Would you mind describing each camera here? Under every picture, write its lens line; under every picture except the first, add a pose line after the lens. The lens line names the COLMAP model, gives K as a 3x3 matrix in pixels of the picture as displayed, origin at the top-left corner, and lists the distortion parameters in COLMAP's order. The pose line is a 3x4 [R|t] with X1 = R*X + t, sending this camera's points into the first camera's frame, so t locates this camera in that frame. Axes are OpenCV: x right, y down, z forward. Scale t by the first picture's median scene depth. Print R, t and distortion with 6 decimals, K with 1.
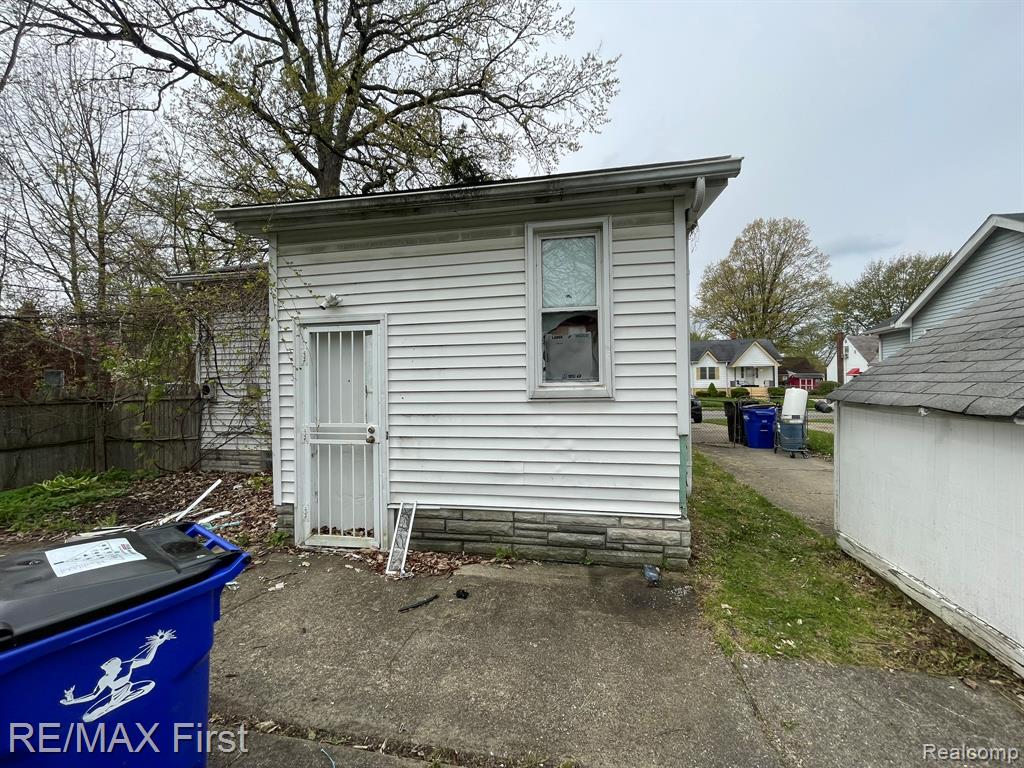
lens RADIAL K [[410.6, 0, 513.7], [0, 410.6, 380.7], [0, 0, 1]] dist [-0.003734, 0.000484]
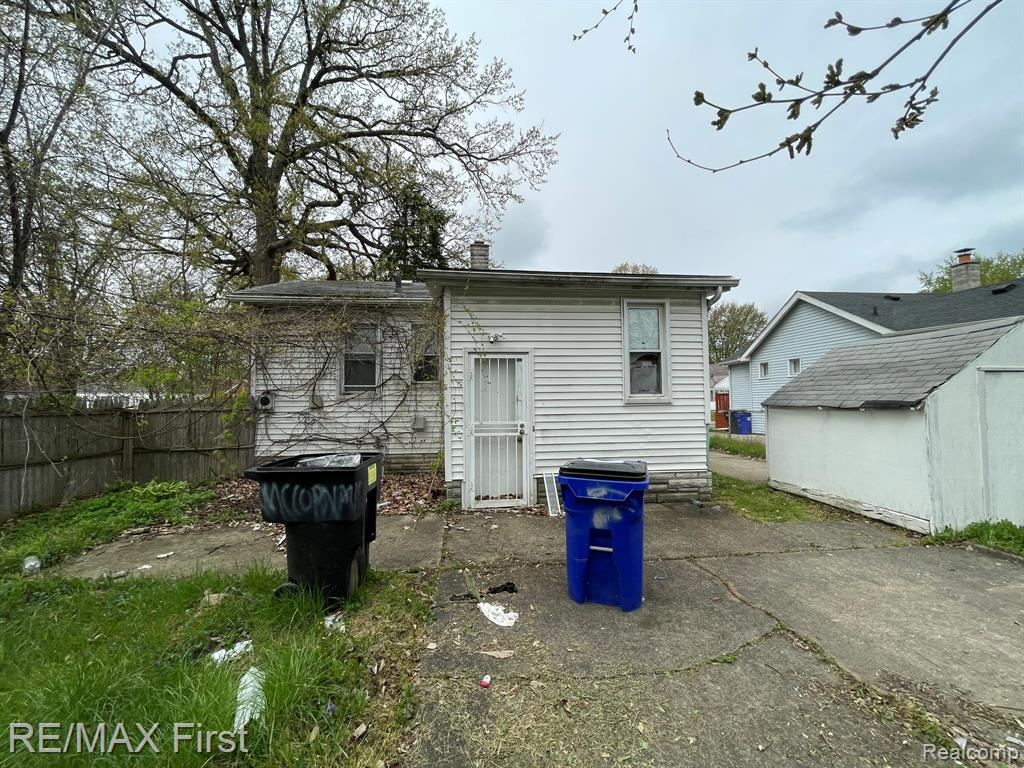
lens RADIAL K [[410.6, 0, 510.9], [0, 410.6, 382.2], [0, 0, 1]] dist [-0.003734, 0.000484]
pose [[0.957880, 0.017869, 0.286612, -0.818076], [-0.005797, 0.999062, -0.042913, 0.027936], [-0.287110, 0.039444, 0.957085, -0.419483]]
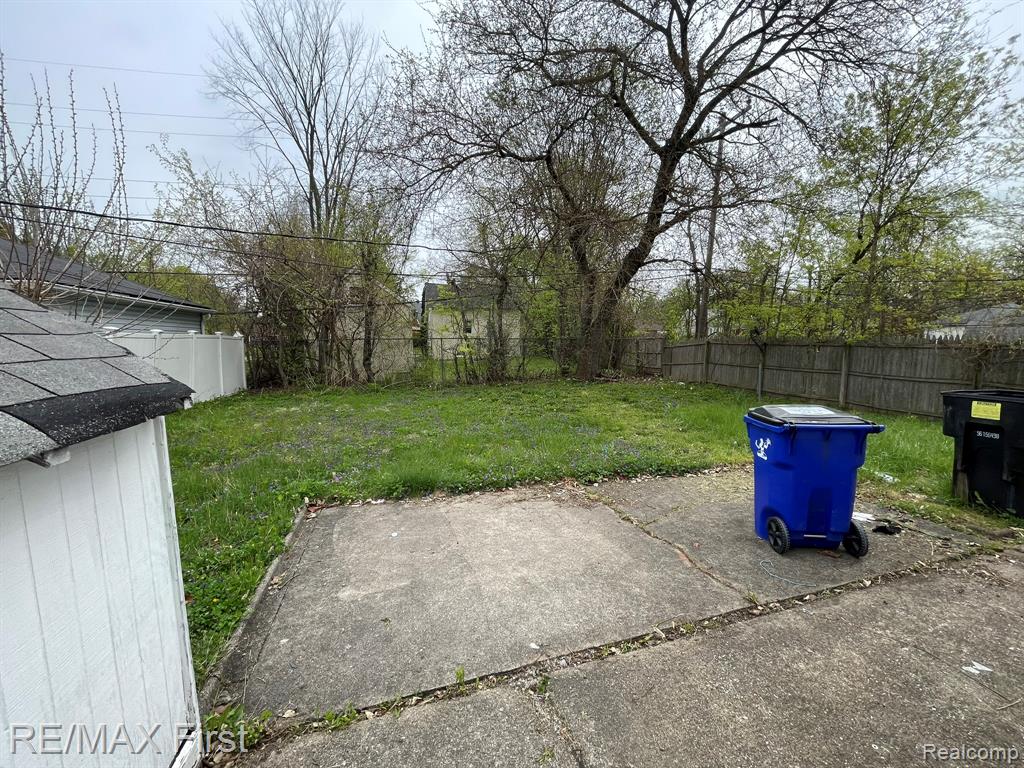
lens RADIAL K [[410.6, 0, 512.7], [0, 410.6, 385.8], [0, 0, 1]] dist [-0.003734, 0.000484]
pose [[-0.884619, 0.073426, -0.460497, 0.527111], [0.021316, 0.992860, 0.117363, -0.003585], [0.465826, 0.094006, -0.879869, 0.810495]]
